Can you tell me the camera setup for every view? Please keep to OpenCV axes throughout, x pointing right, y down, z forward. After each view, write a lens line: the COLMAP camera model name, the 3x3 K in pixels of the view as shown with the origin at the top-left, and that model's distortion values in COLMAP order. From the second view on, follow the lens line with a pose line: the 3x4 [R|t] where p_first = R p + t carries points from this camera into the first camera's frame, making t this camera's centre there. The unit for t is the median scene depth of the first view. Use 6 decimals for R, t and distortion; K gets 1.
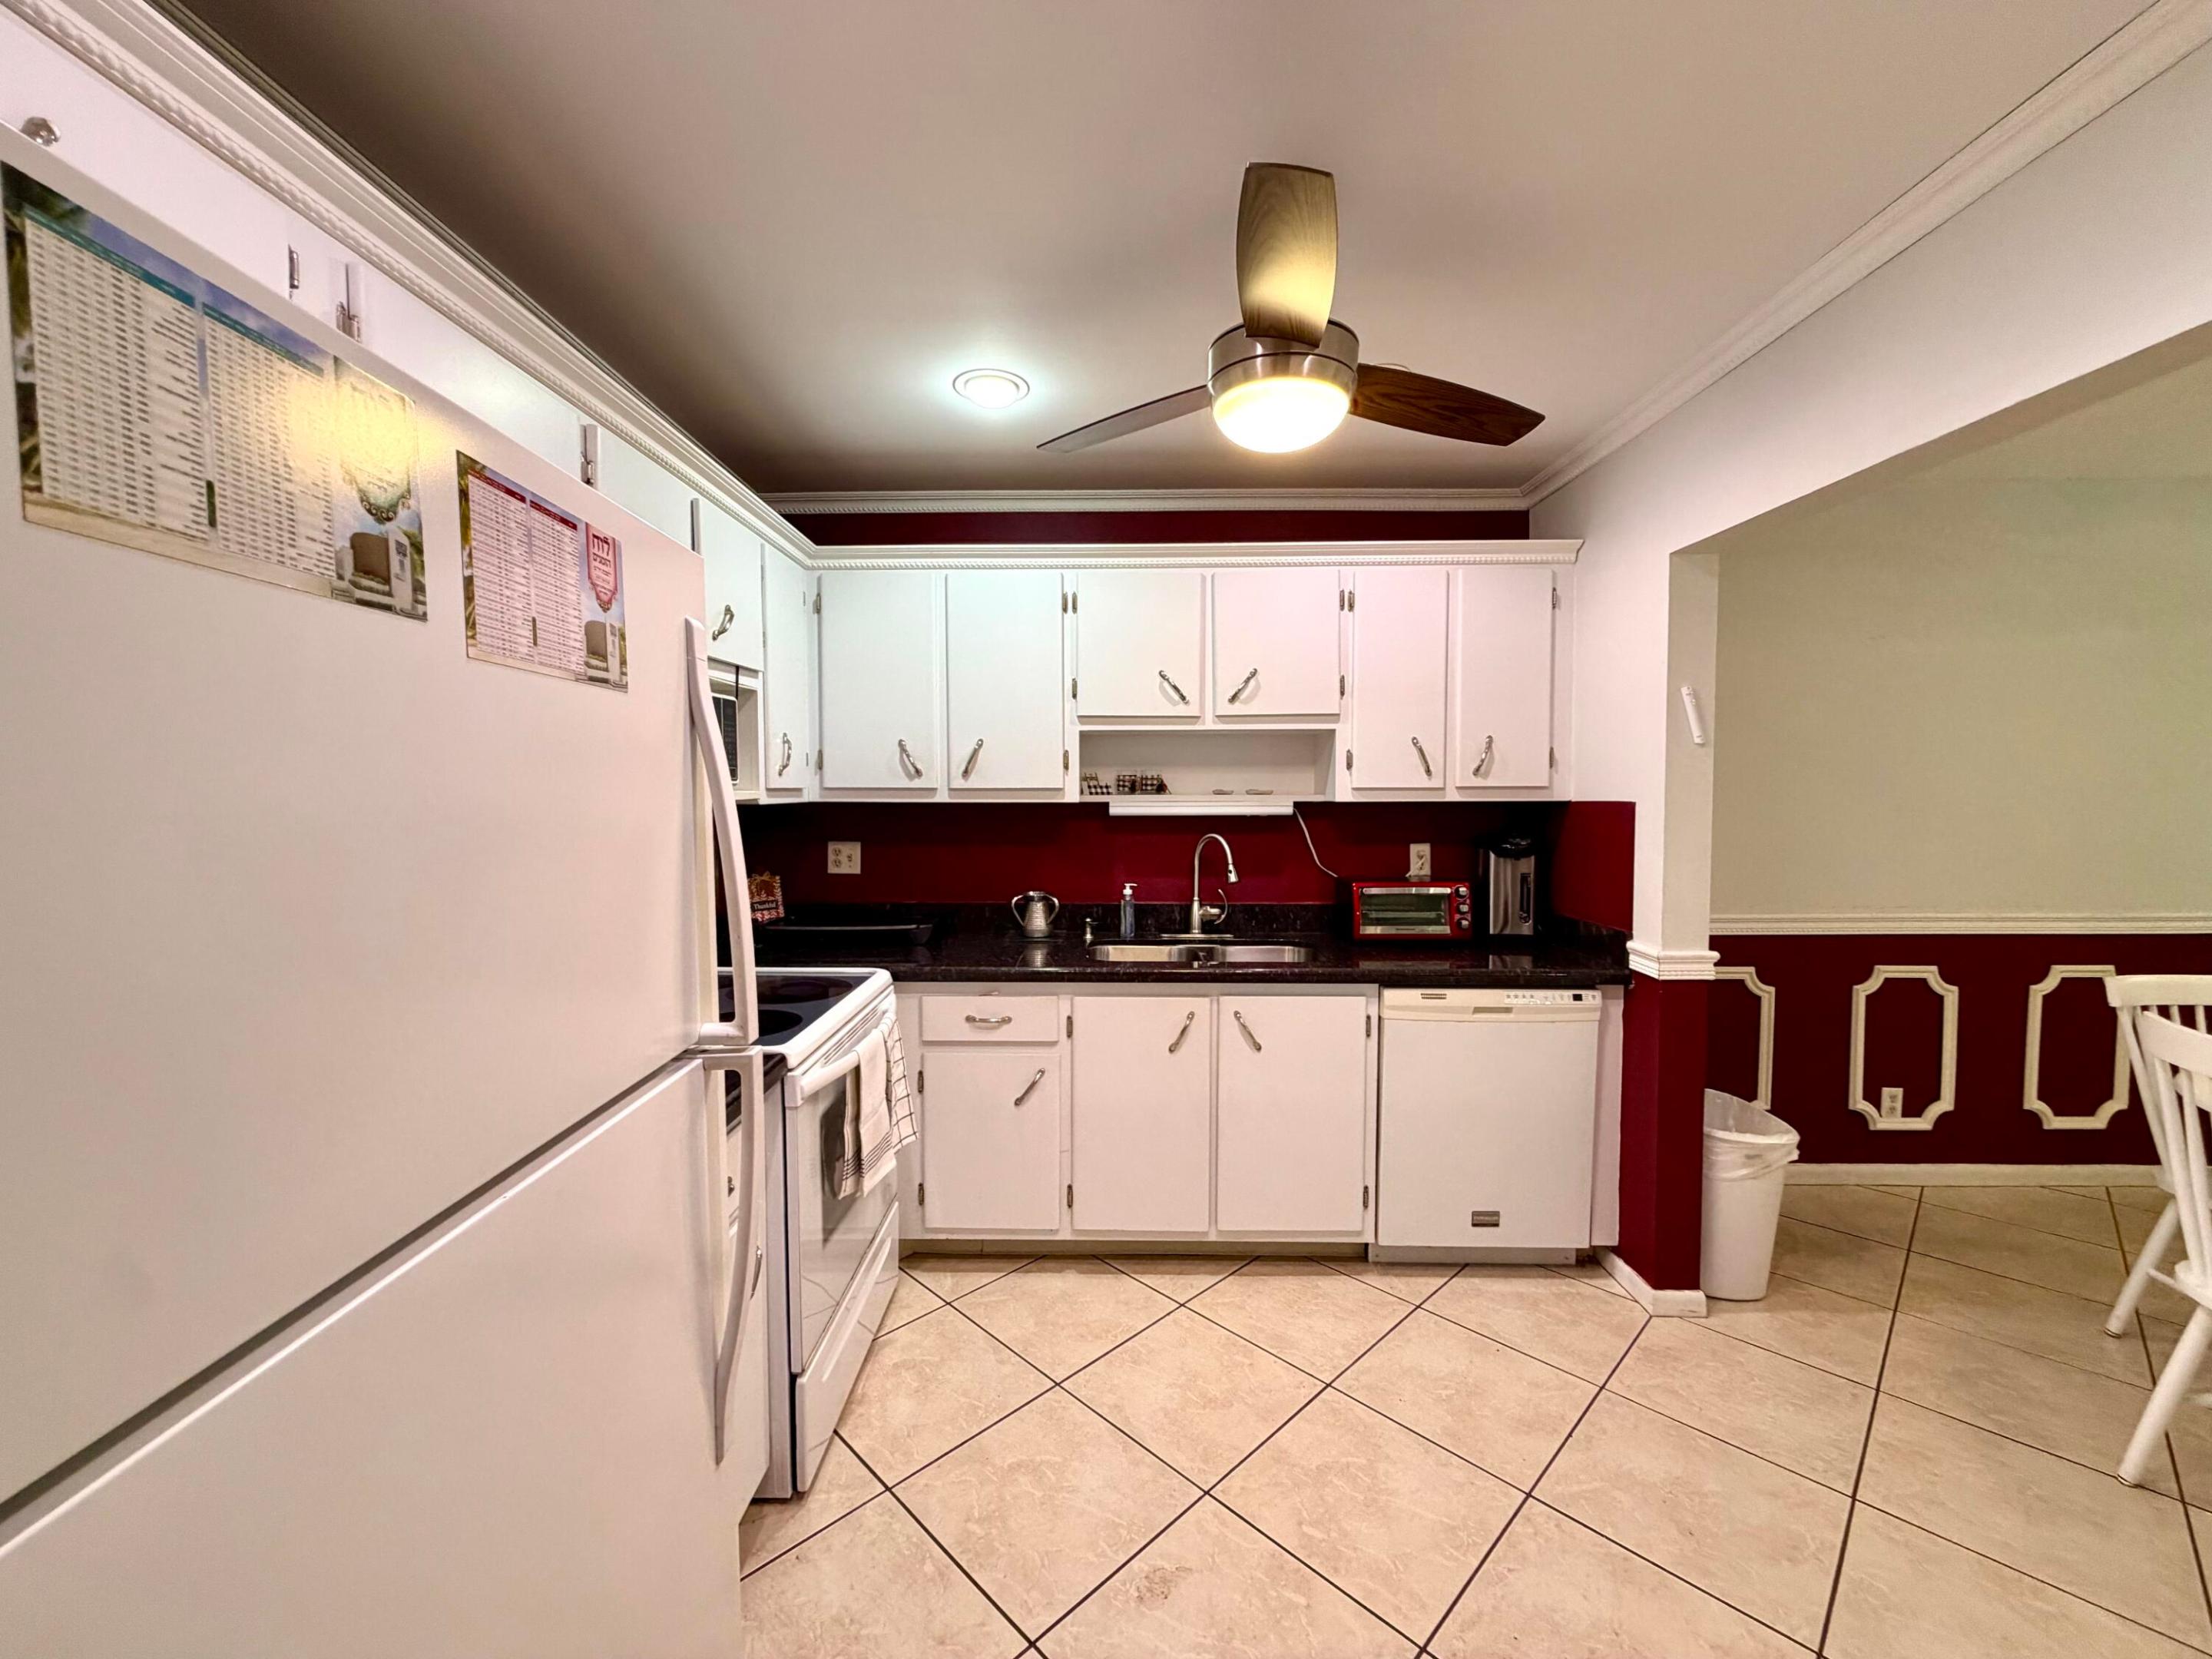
lens RADIAL K [[881.8, 0, 1095.6], [0, 881.8, 821.6], [0, 0, 1]] dist [0.001725, 0.000126]
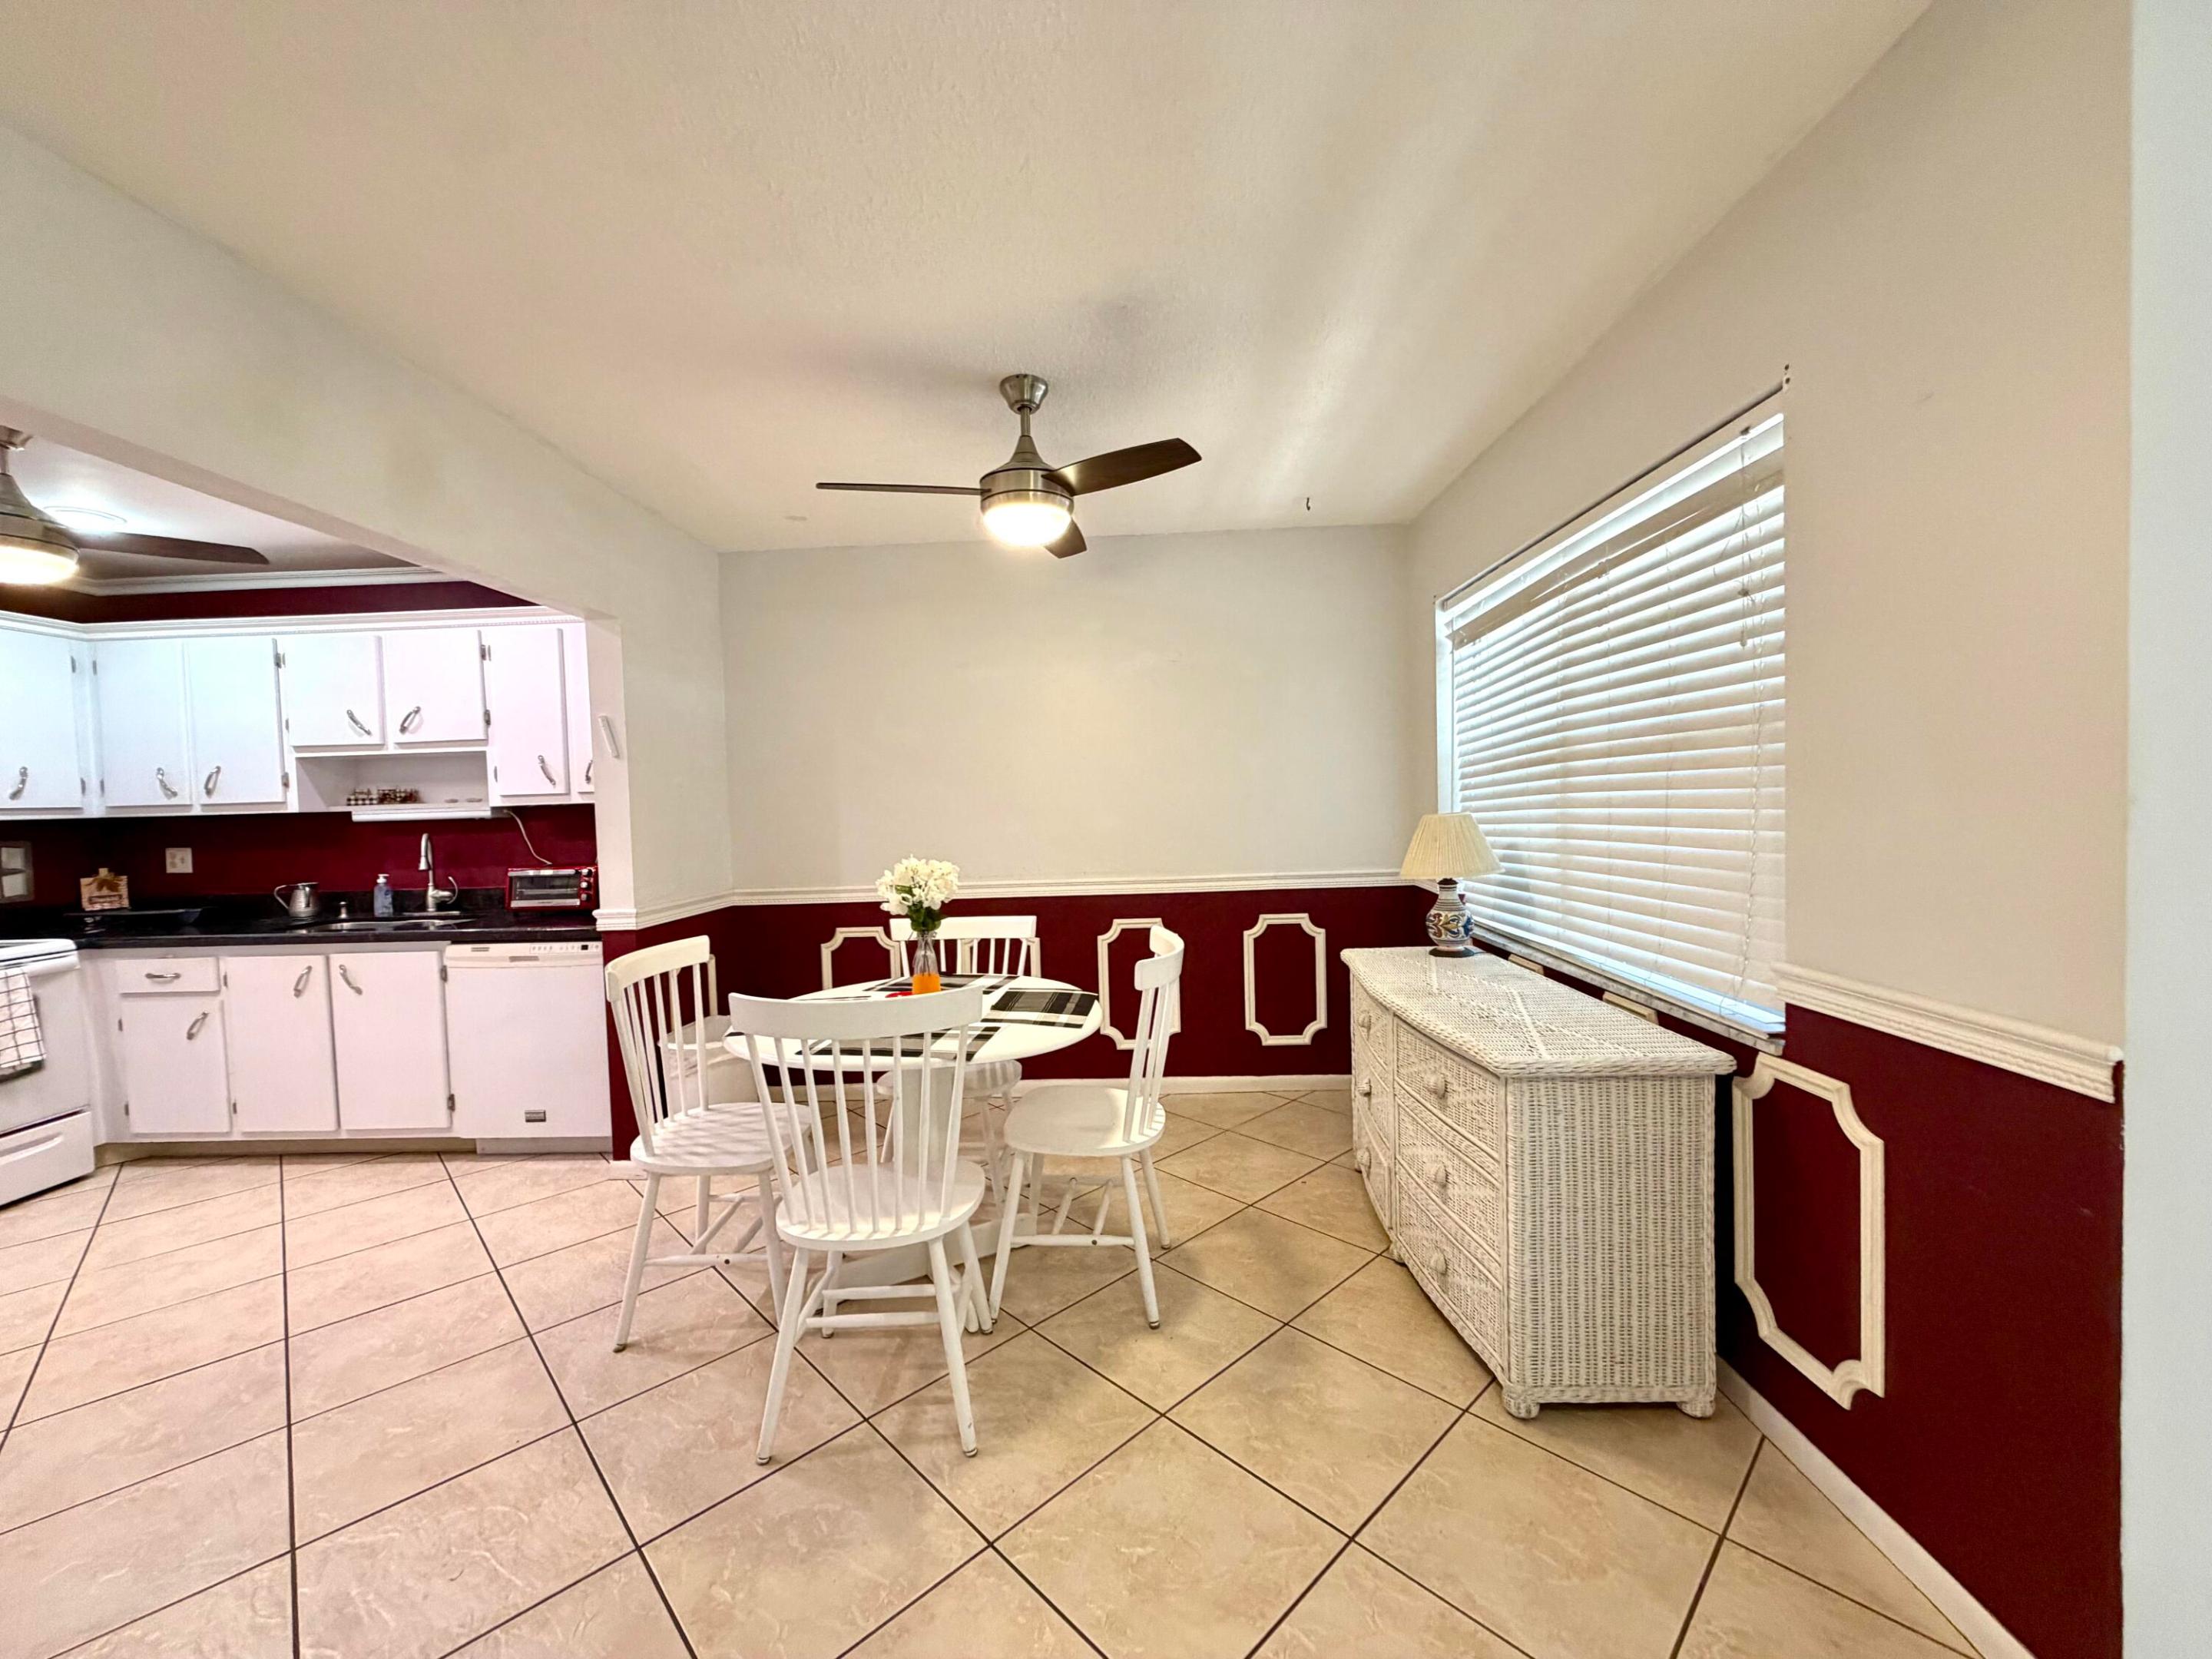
lens RADIAL K [[780.7, 0, 1106.0], [0, 780.7, 829.5], [0, 0, 1]] dist [0.016850, -0.013826]
pose [[0.999498, -0.029422, 0.011711, 1.172603], [0.029394, 0.999564, 0.002613, 0.036140], [-0.011783, -0.002267, 0.999928, -0.175468]]
